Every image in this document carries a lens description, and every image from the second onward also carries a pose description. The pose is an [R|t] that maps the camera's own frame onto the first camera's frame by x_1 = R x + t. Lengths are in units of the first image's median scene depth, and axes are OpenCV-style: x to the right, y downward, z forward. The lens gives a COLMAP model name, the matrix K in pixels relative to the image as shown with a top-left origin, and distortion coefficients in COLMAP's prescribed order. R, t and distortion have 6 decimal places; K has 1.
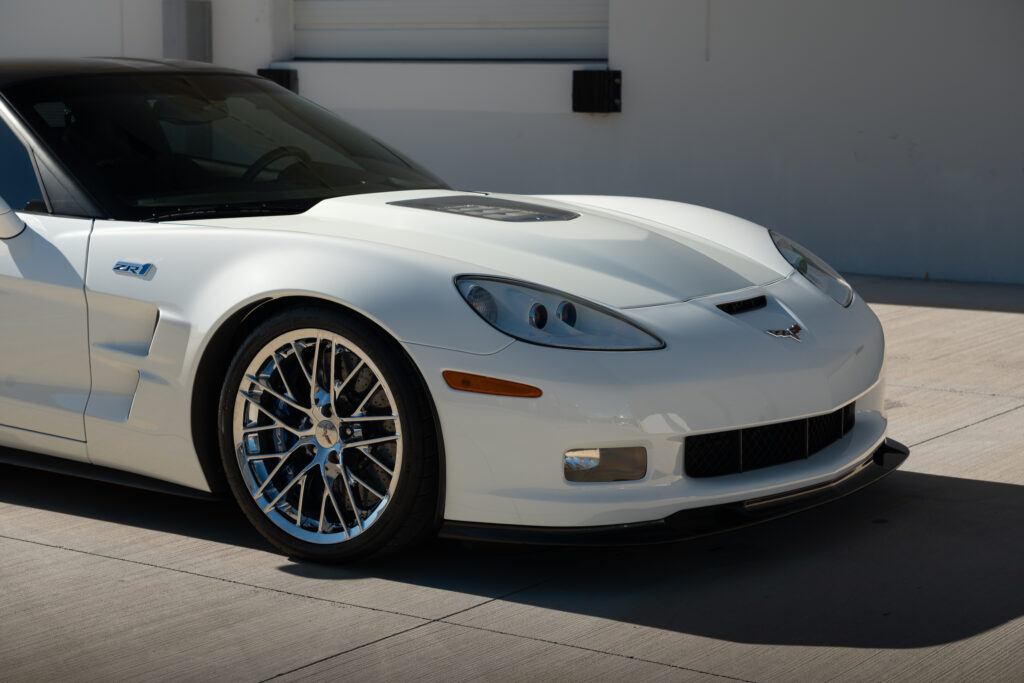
lens RADIAL K [[2028.3, 0, 518.4], [0, 2028.3, 350.2], [0, 0, 1]] dist [0.083940, 0.000000]
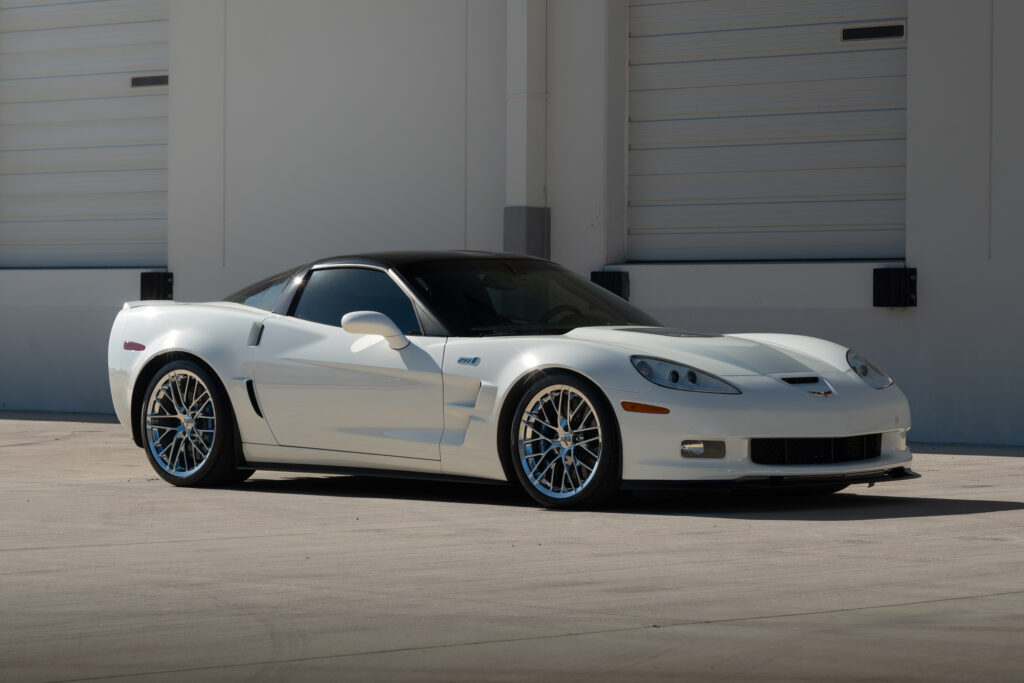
lens RADIAL K [[3609.6, 0, 517.7], [0, 3609.6, 343.9], [0, 0, 1]] dist [-0.010682, 0.000000]
pose [[0.984611, -0.003090, -0.174731, 0.444441], [-0.019101, 0.991951, -0.125177, 0.369090], [0.173712, 0.126588, 0.976627, -2.280834]]
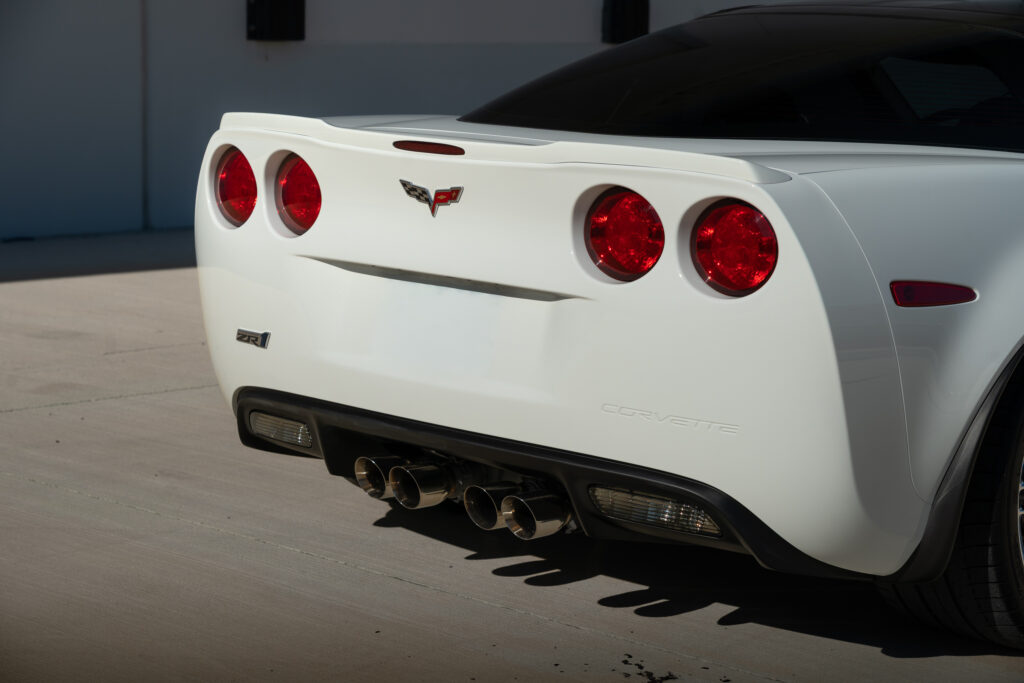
lens RADIAL K [[2405.0, 0, 532.0], [0, 2405.0, 363.4], [0, 0, 1]] dist [0.103580, 0.000000]
pose [[0.171600, -0.153830, 0.973083, -1.449097], [0.111344, 0.984434, 0.135989, -0.197185], [-0.978854, 0.085011, 0.186057, 1.313514]]
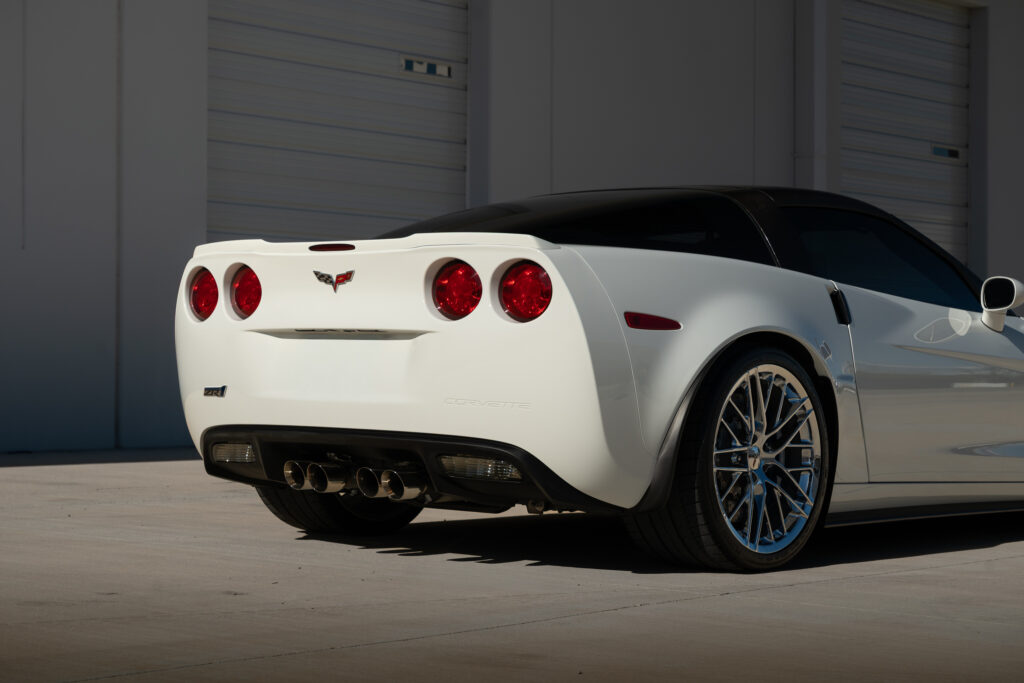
lens RADIAL K [[2028.3, 0, 515.0], [0, 2028.3, 359.1], [0, 0, 1]] dist [0.083940, 0.000000]
pose [[0.125964, -0.005731, 0.992018, -1.720731], [0.124393, 0.992182, -0.010063, -0.070035], [-0.984205, 0.124668, 0.125692, 1.267837]]
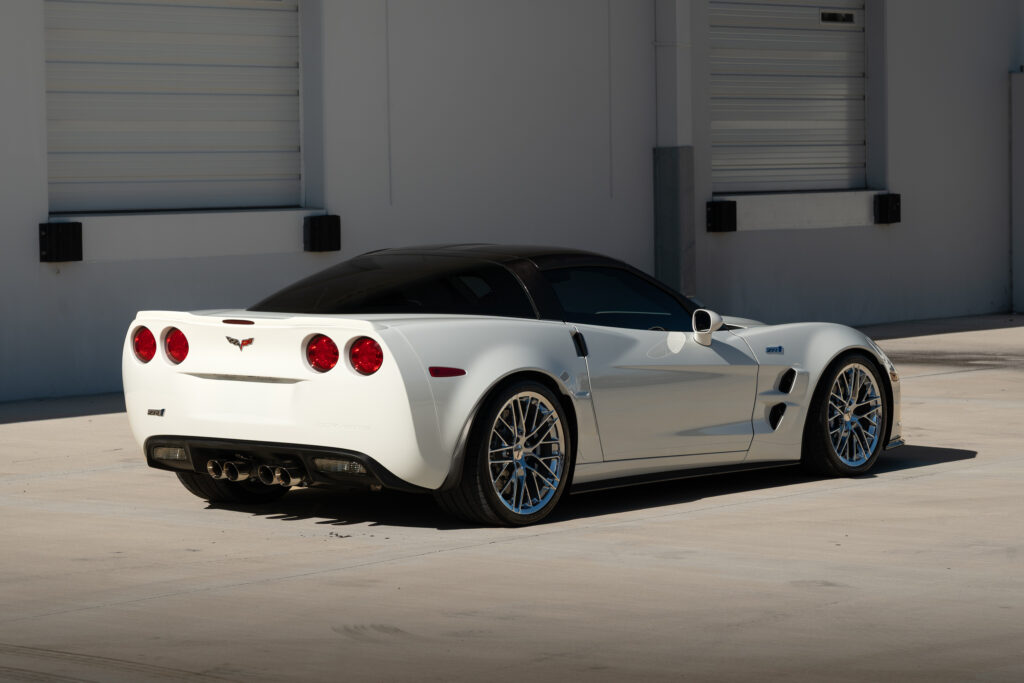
lens RADIAL K [[3159.6, 0, 487.7], [0, 3159.6, 358.9], [0, 0, 1]] dist [0.173545, 0.000000]
pose [[0.081887, -0.073587, 0.993921, -3.320287], [0.144817, 0.987565, 0.061185, -0.265139], [-0.986064, 0.138927, 0.091525, 1.044821]]
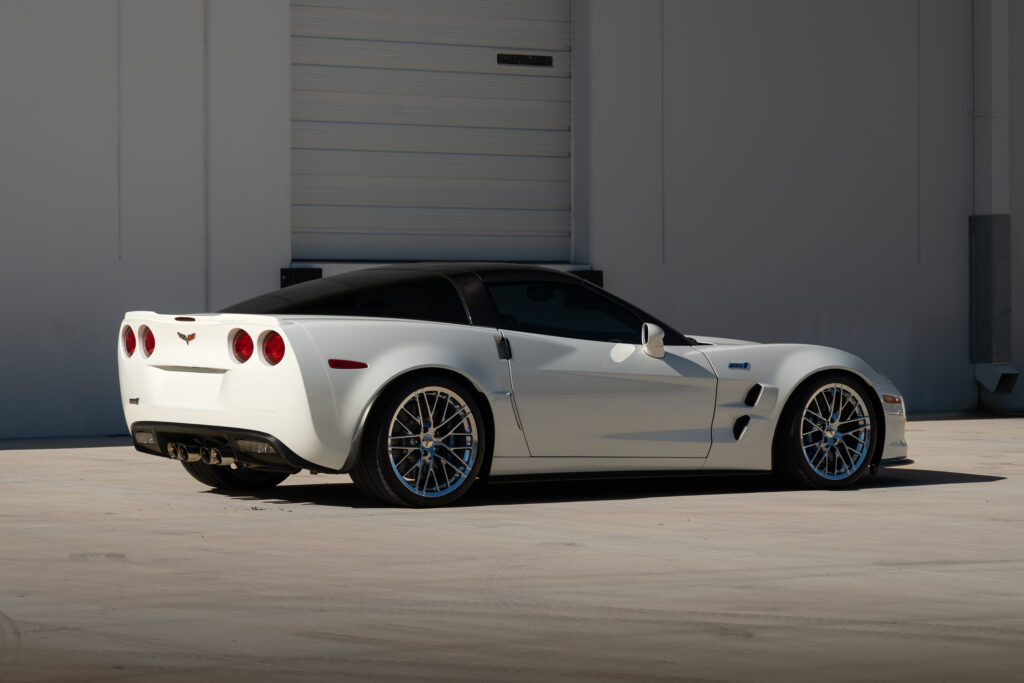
lens RADIAL K [[3298.1, 0, 509.9], [0, 3298.1, 343.3], [0, 0, 1]] dist [0.124812, 0.000000]
pose [[0.315537, -0.025823, 0.948562, -3.589576], [0.128134, 0.991634, -0.015628, -0.042214], [-0.940222, 0.126474, 0.316206, 0.170348]]
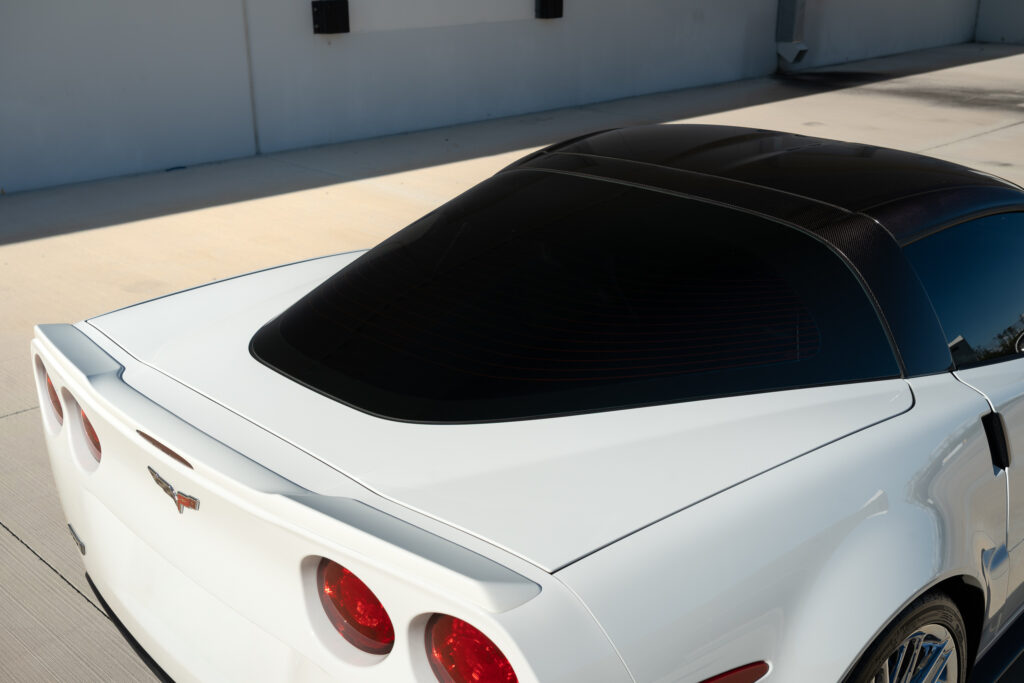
lens RADIAL K [[1081.5, 0, 512.3], [0, 1081.5, 349.4], [0, 0, 1]] dist [0.055982, 0.000000]
pose [[0.192563, -0.357774, 0.913738, -0.873143], [0.132651, 0.932109, 0.337012, -0.298011], [-0.972277, 0.056312, 0.226949, 1.311530]]
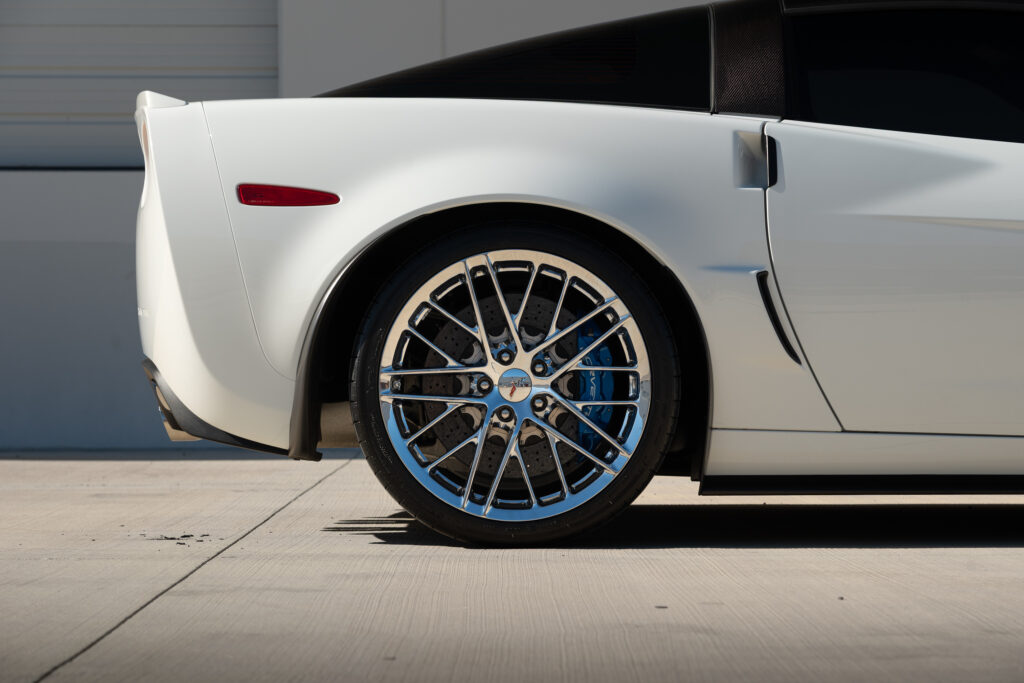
lens RADIAL K [[3159.6, 0, 513.3], [0, 3159.6, 342.6], [0, 0, 1]] dist [0.173545, 0.000000]
pose [[0.819938, -0.005074, 0.572430, -1.268143], [0.087735, 0.989261, -0.116900, 0.124717], [-0.565689, 0.146073, 0.811578, 0.246256]]
